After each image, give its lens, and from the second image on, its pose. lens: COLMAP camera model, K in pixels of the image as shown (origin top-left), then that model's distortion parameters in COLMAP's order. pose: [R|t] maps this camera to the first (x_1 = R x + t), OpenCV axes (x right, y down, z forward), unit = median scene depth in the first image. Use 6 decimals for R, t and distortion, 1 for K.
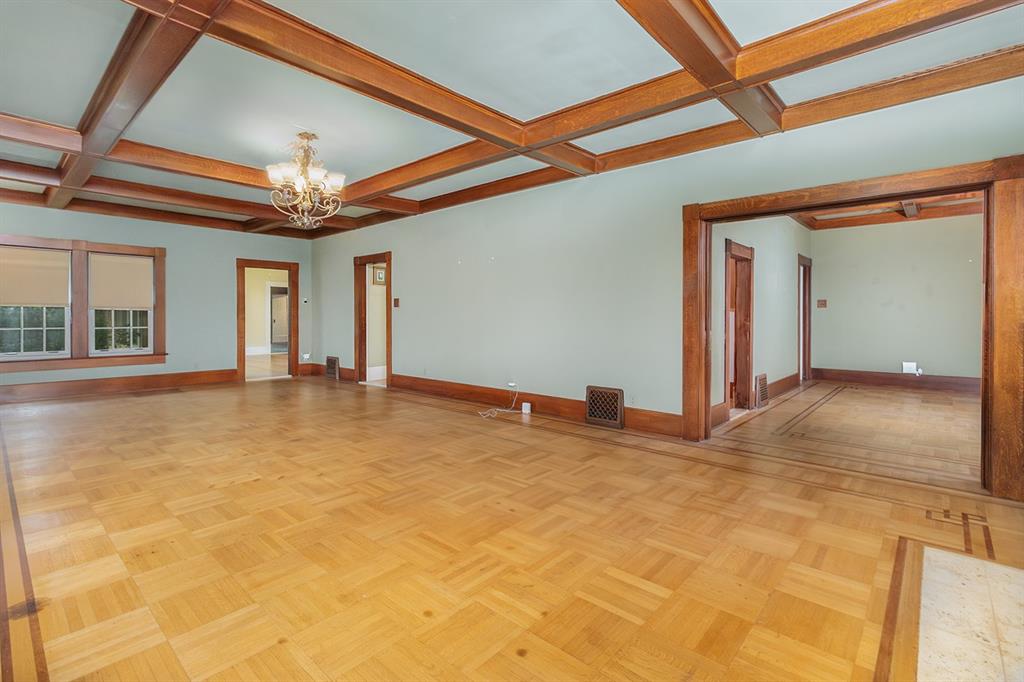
lens RADIAL K [[470.8, 0, 509.3], [0, 470.8, 313.9], [0, 0, 1]] dist [-0.000309, -0.000060]
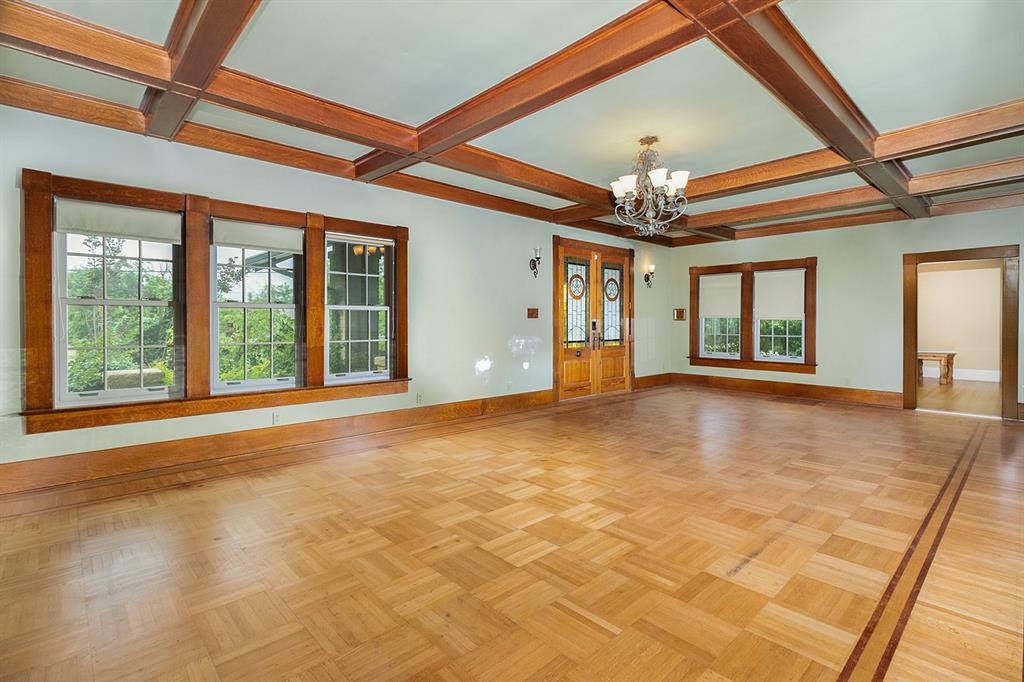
lens RADIAL K [[485.0, 0, 509.2], [0, 485.0, 324.7], [0, 0, 1]] dist [0.012248, -0.000015]
pose [[-0.089733, 0.005286, -0.995952, 0.780958], [-0.001886, 0.999983, 0.005477, -0.005619], [0.995964, 0.002370, -0.089722, 1.057138]]
